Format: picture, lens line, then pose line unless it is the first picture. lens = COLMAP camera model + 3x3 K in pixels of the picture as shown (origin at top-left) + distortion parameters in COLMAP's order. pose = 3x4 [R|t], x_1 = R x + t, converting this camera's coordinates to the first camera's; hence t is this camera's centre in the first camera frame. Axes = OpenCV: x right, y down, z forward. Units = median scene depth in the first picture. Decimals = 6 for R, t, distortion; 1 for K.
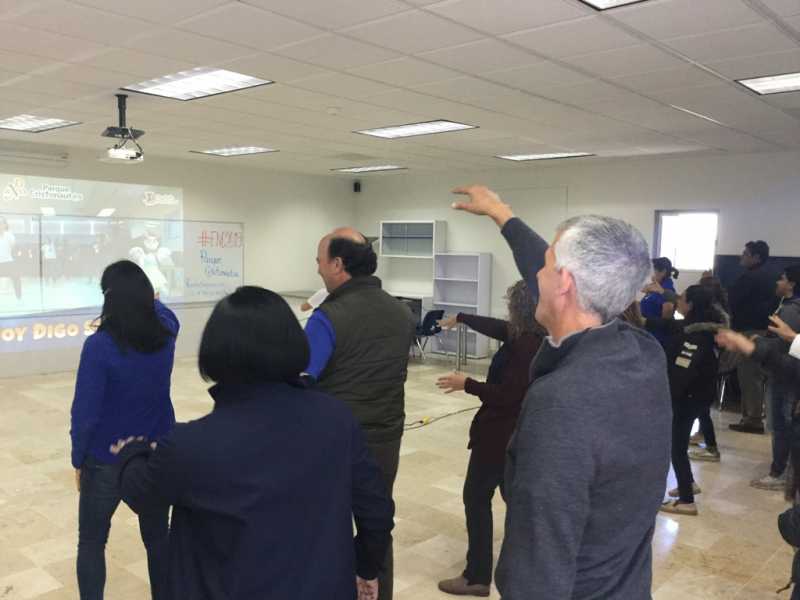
lens RADIAL K [[731.6, 0, 400.0], [0, 731.6, 300.0], [0, 0, 1]] dist [0.002885, -0.000994]
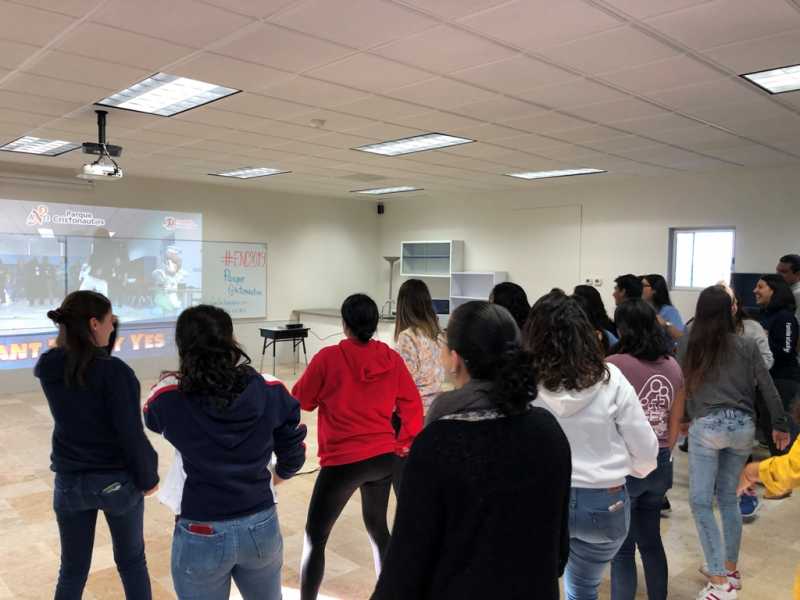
lens RADIAL K [[663.5, 0, 400.0], [0, 663.5, 300.0], [0, 0, 1]] dist [-0.010686, 0.004496]
pose [[0.997097, 0.002793, -0.076089, 0.070360], [-0.004639, 0.999699, -0.024090, -0.004604], [0.075999, 0.024373, 0.996810, 0.116094]]
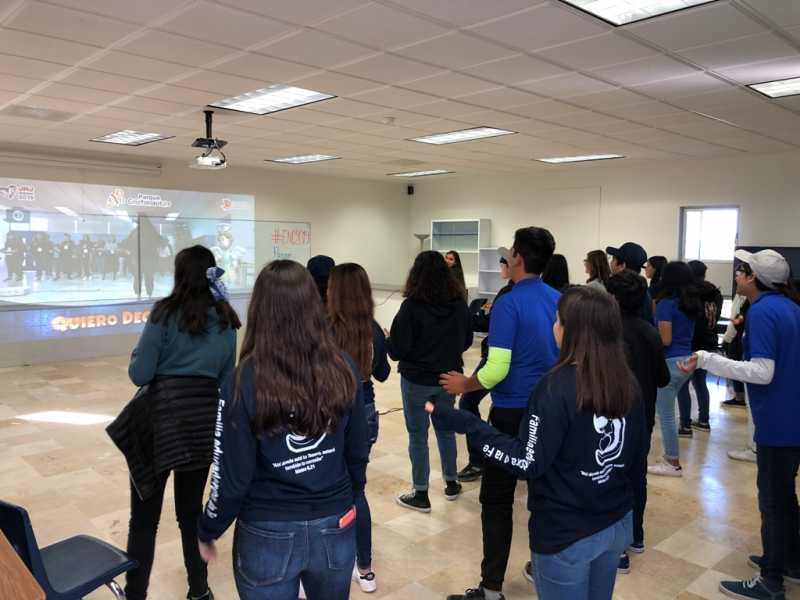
lens RADIAL K [[663.5, 0, 400.0], [0, 663.5, 300.0], [0, 0, 1]] dist [-0.010686, 0.004496]
pose [[0.997080, -0.000076, -0.076363, 0.005500], [0.000611, 0.999975, 0.006987, 0.012249], [0.076360, -0.007014, 0.997056, -0.029540]]
